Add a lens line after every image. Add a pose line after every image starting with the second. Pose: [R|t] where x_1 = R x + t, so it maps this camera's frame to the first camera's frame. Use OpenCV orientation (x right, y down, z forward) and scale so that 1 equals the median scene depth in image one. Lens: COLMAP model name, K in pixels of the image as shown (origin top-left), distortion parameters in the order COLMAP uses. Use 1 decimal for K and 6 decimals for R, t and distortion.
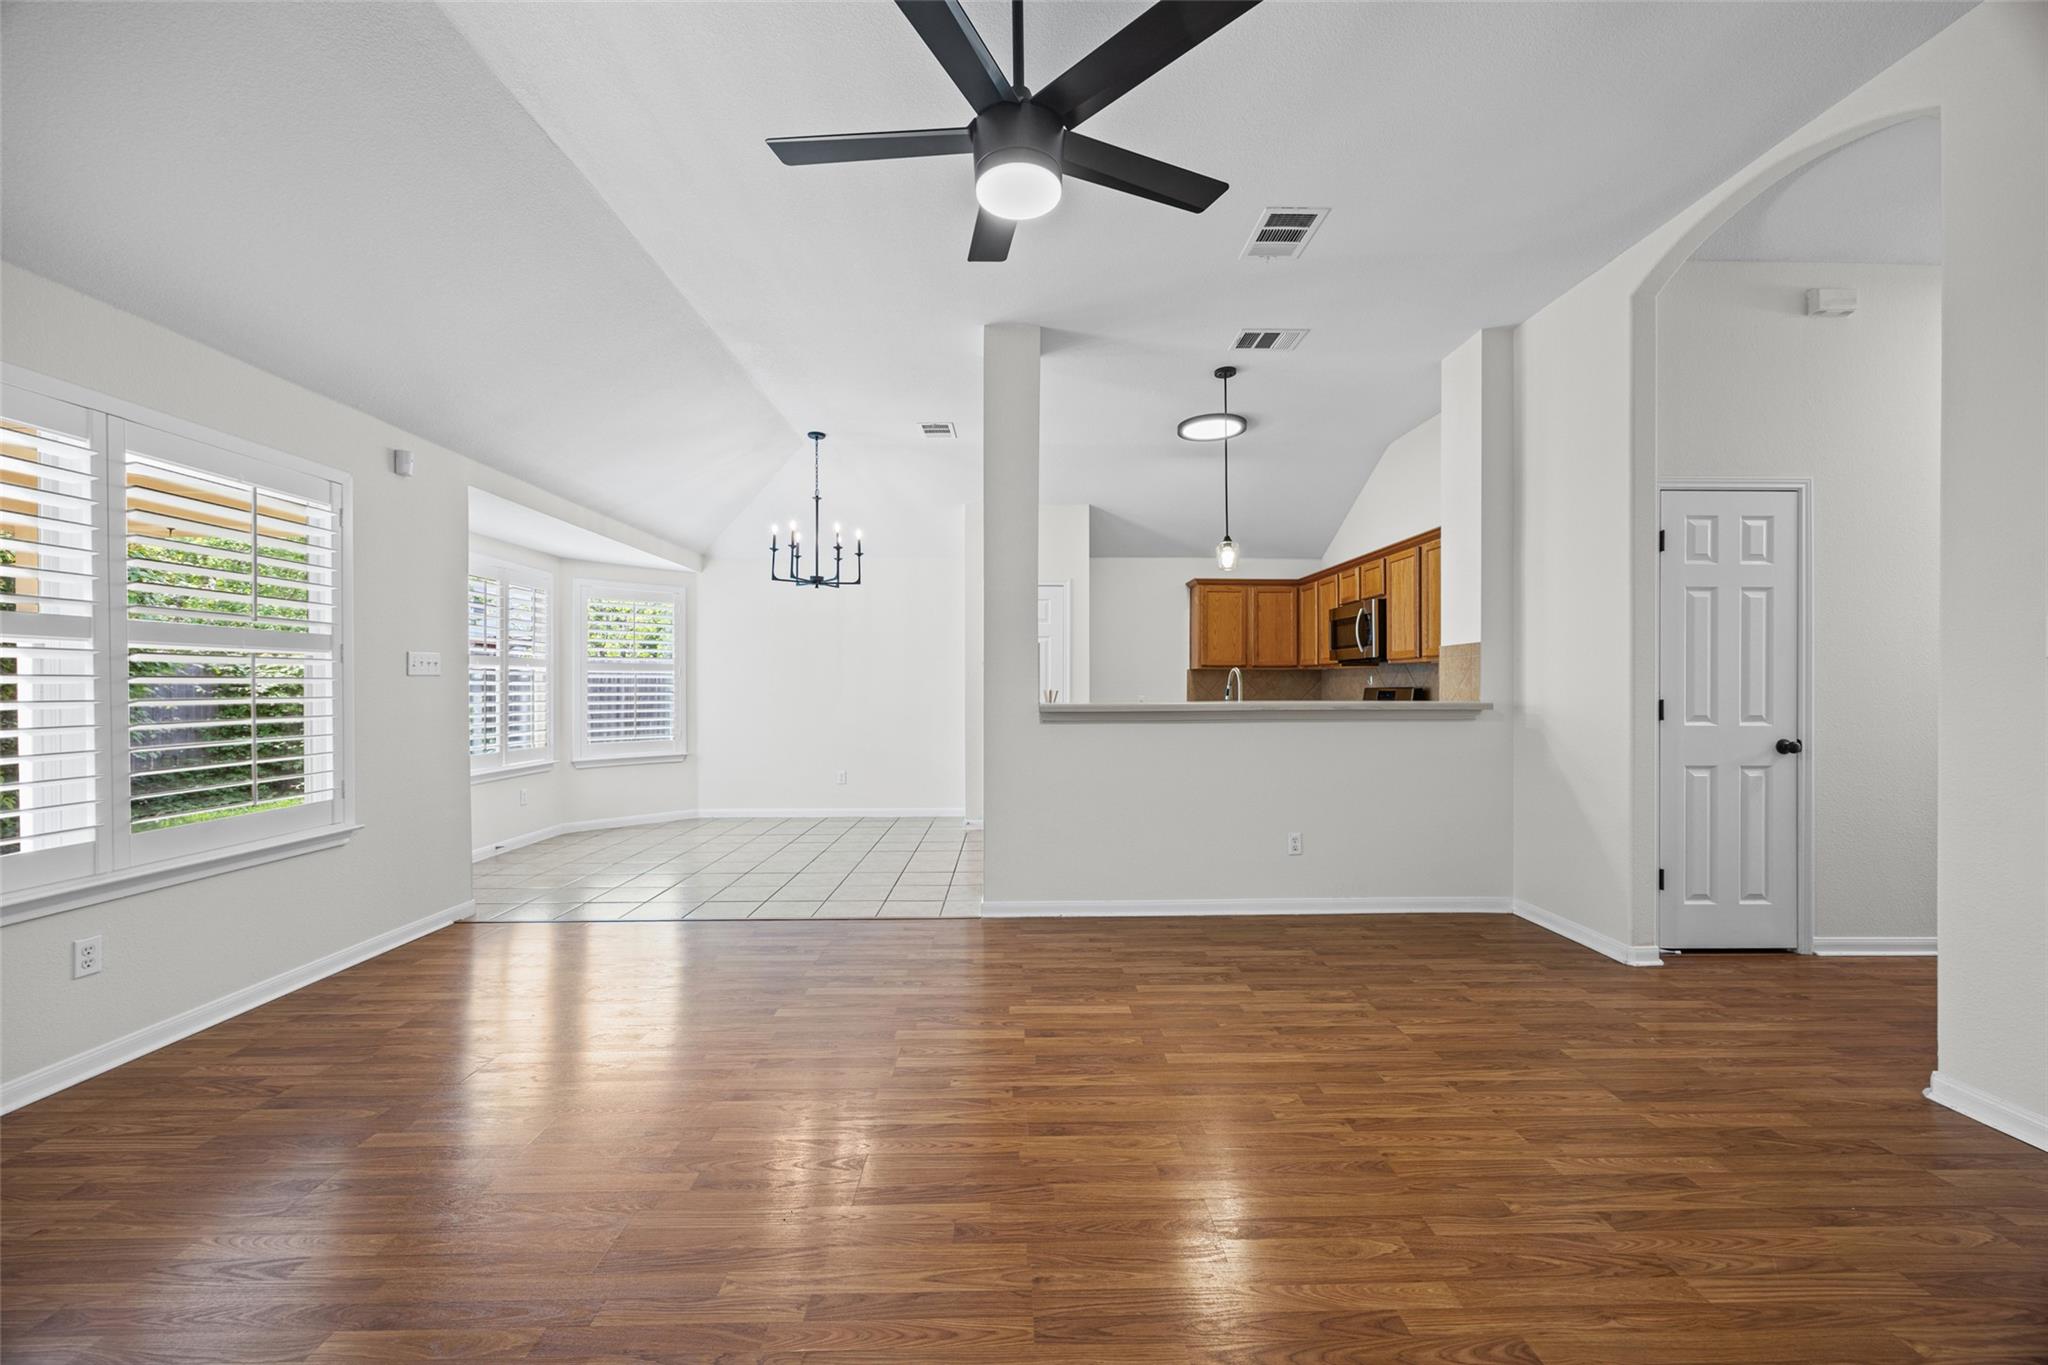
lens RADIAL K [[776.7, 0, 1026.8], [0, 776.7, 688.0], [0, 0, 1]] dist [-0.001224, -0.000024]
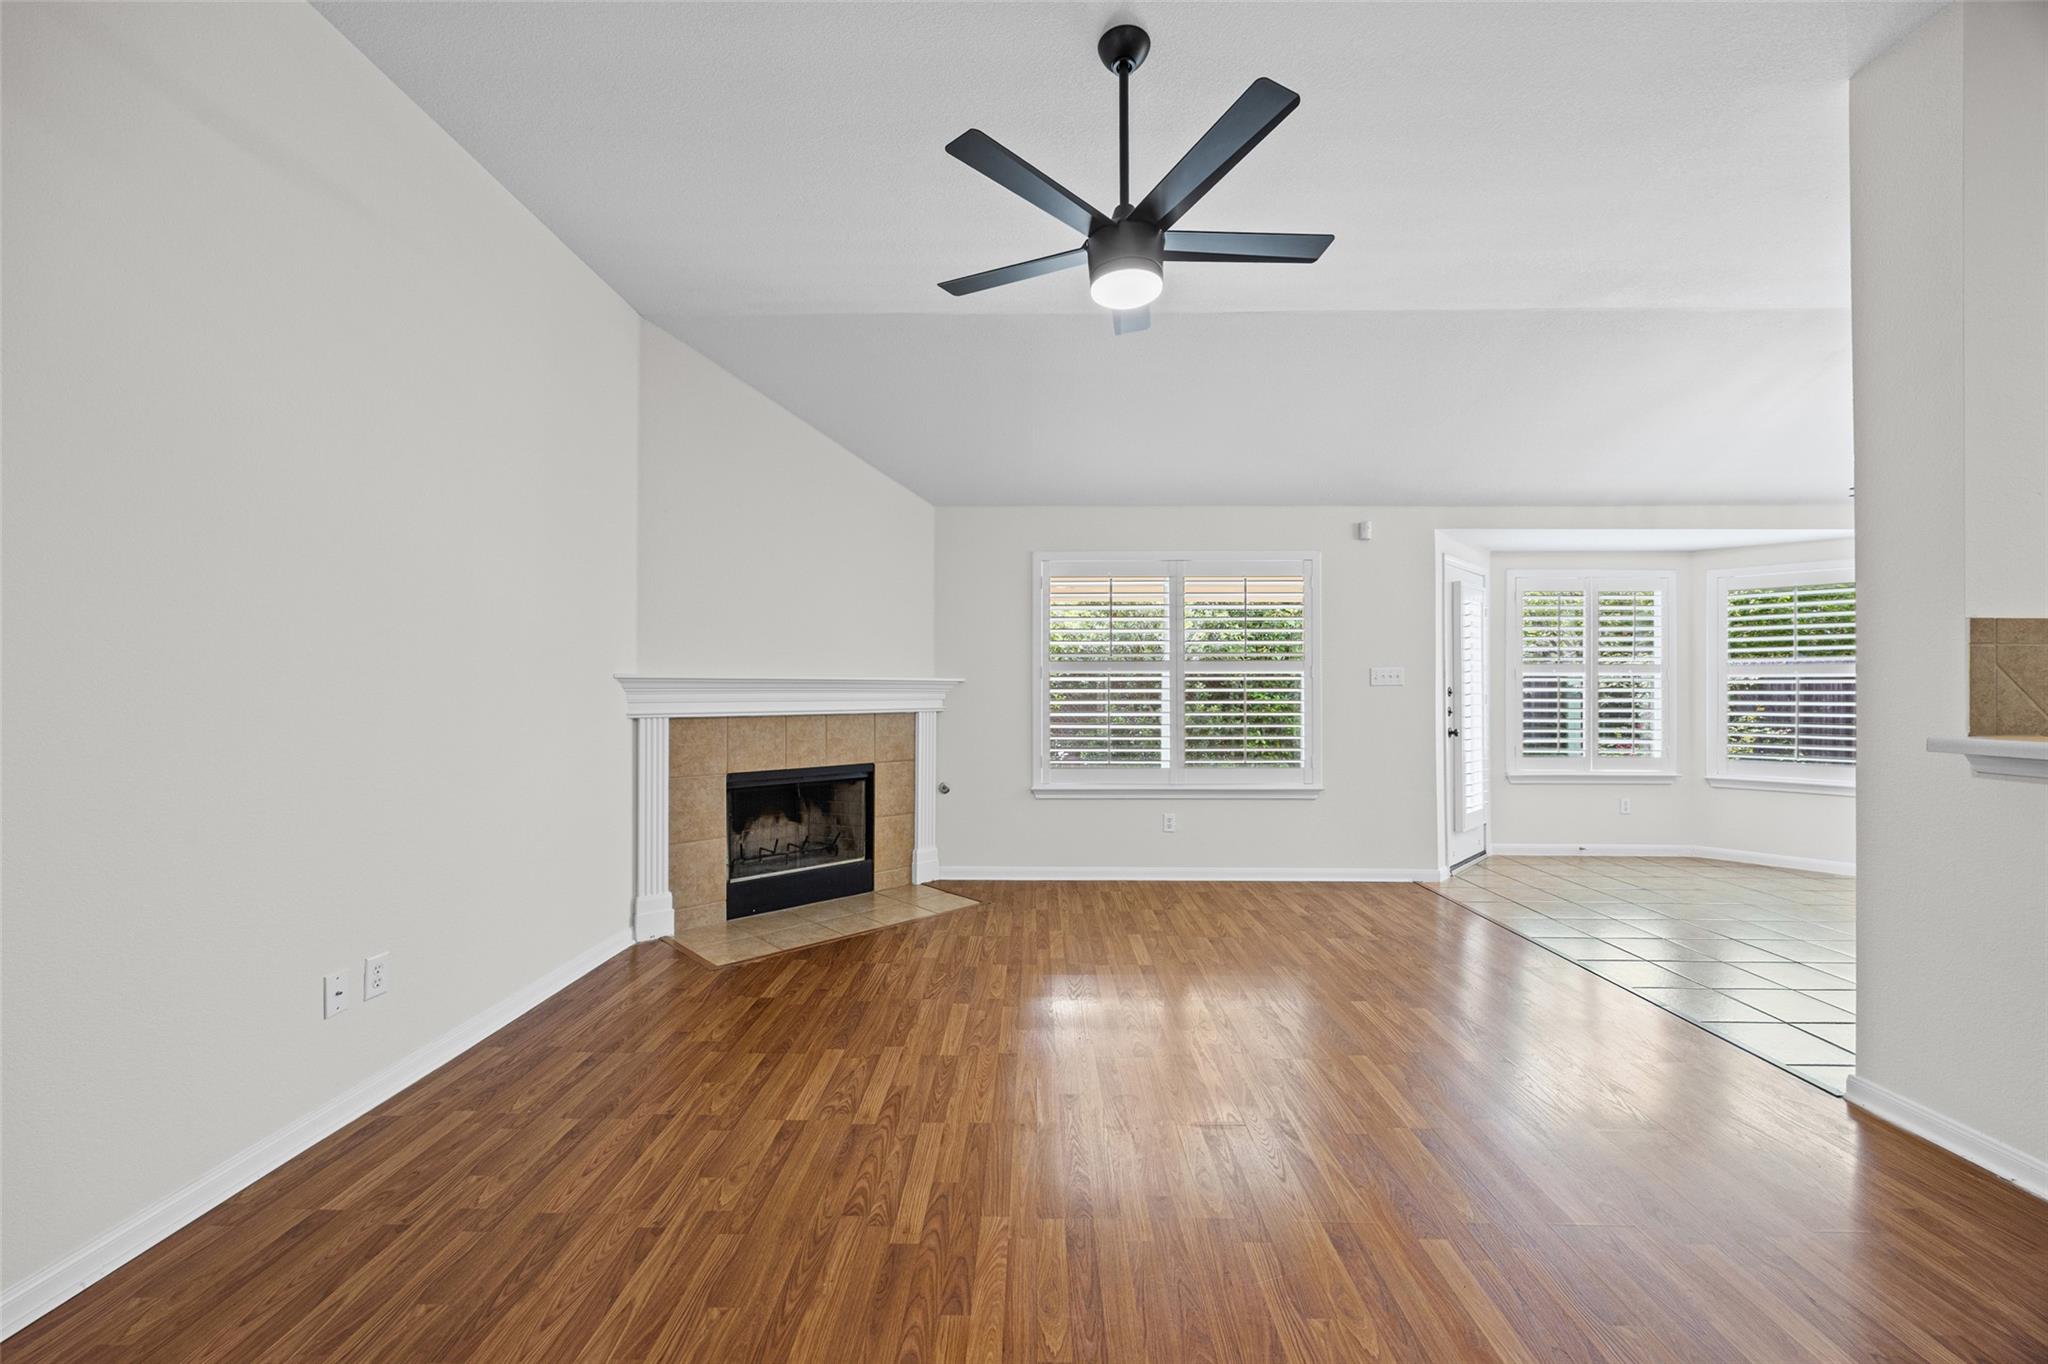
lens RADIAL K [[793.5, 0, 1021.2], [0, 793.5, 685.8], [0, 0, 1]] dist [-0.001071, -0.000078]
pose [[-0.037981, -0.003223, -0.999273, 0.535698], [-0.003218, 0.999990, -0.003103, -0.008829], [0.999273, 0.003098, -0.037991, 0.389131]]
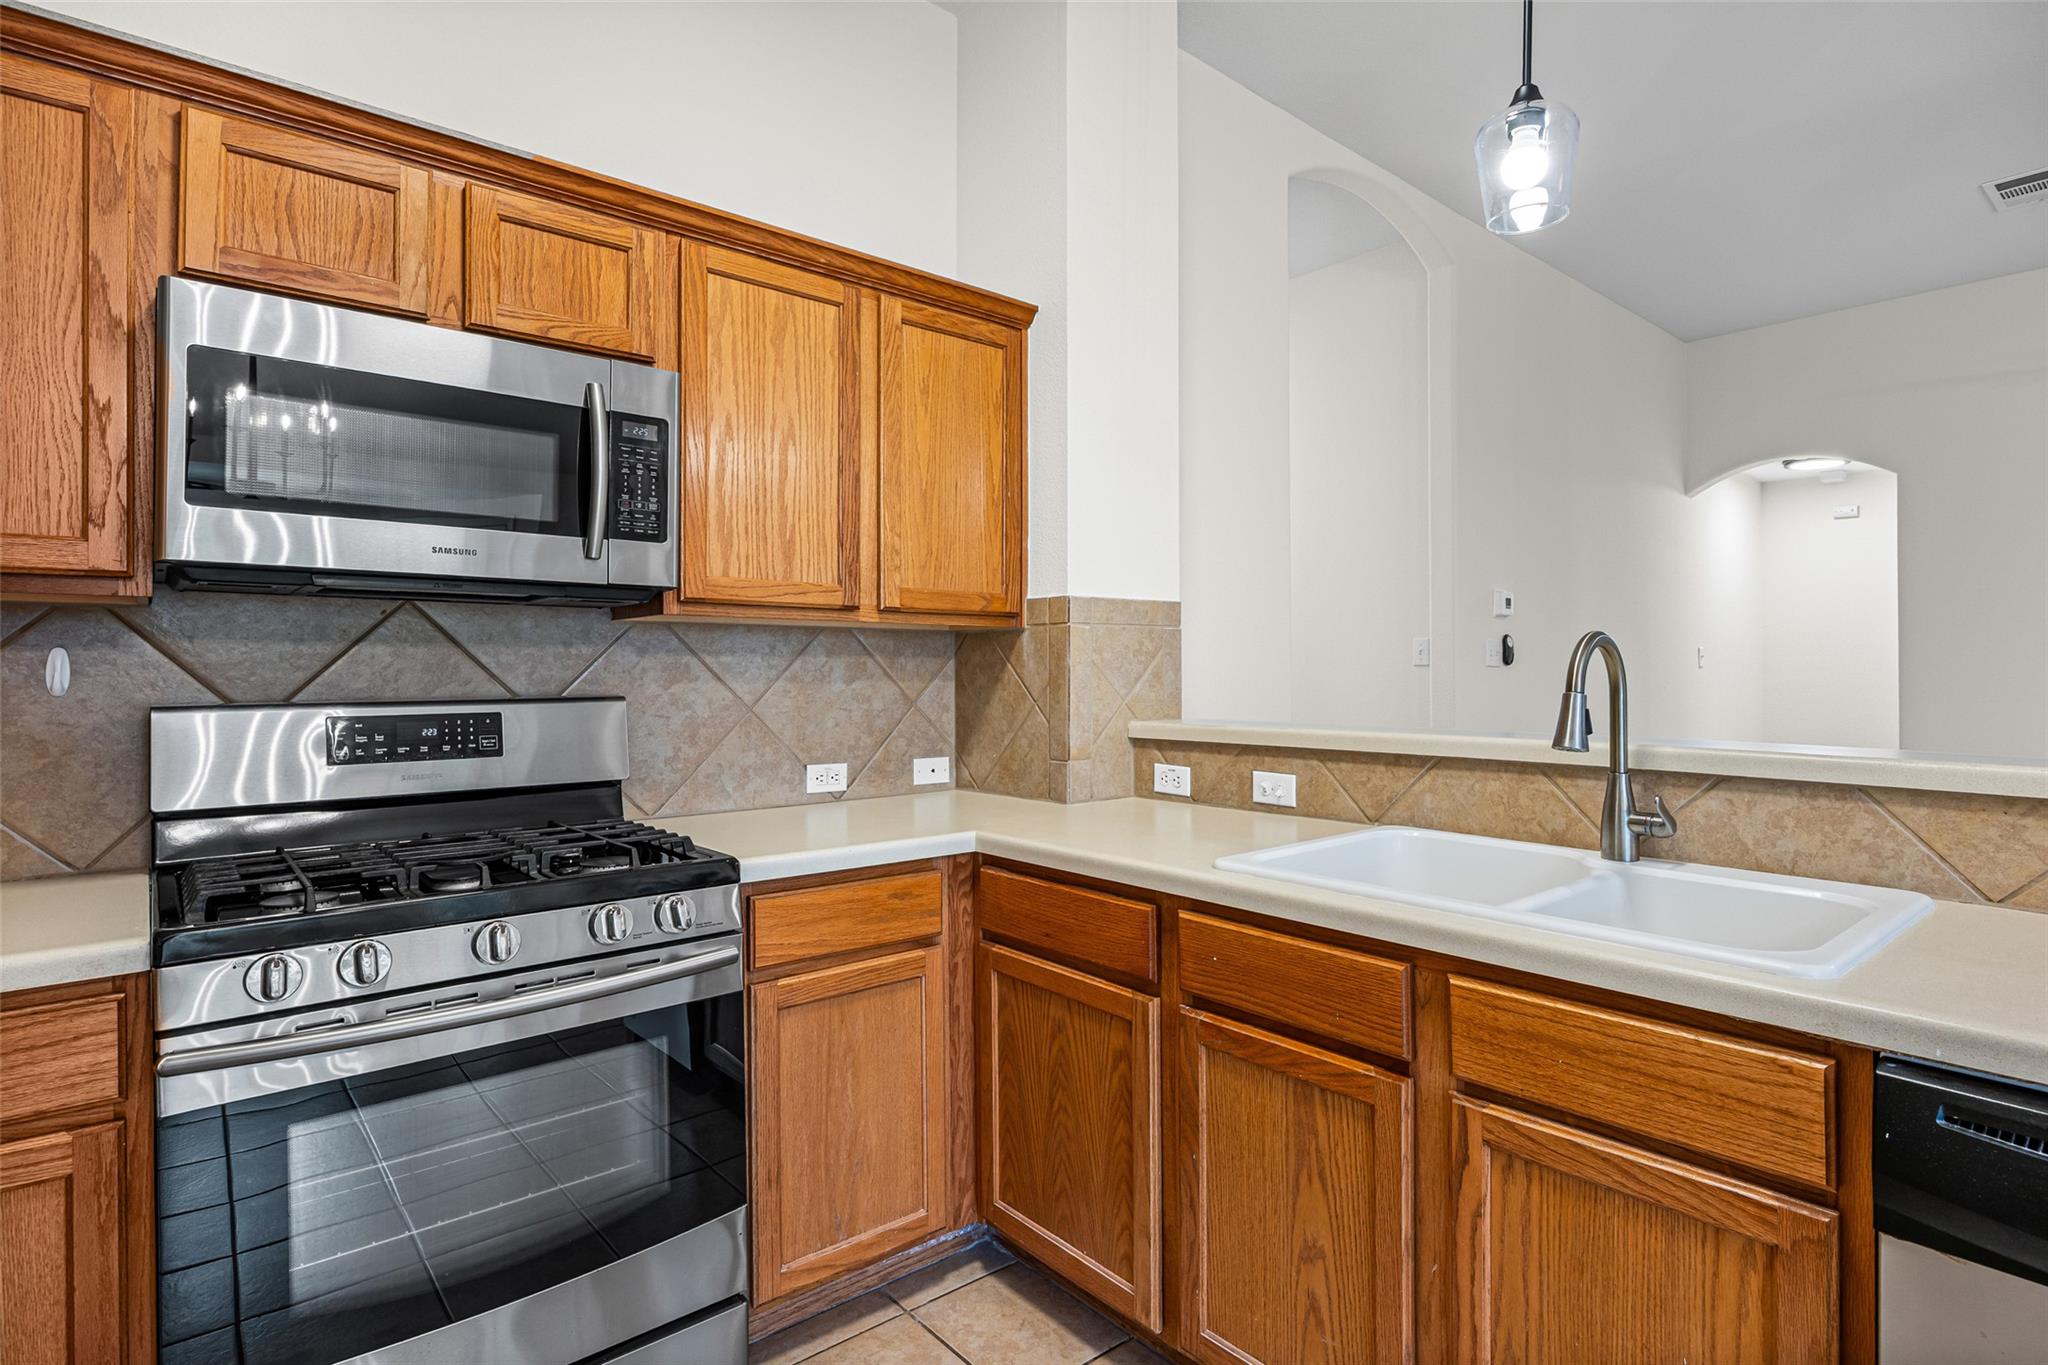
lens RADIAL K [[1043.0, 0, 1029.6], [0, 1043.0, 664.0], [0, 0, 1]] dist [-0.005988, -0.000388]
pose [[-0.632590, 0.007704, 0.774449, 0.117026], [0.002235, 0.999965, -0.008122, -0.012295], [-0.774484, -0.003407, -0.632584, 1.466457]]
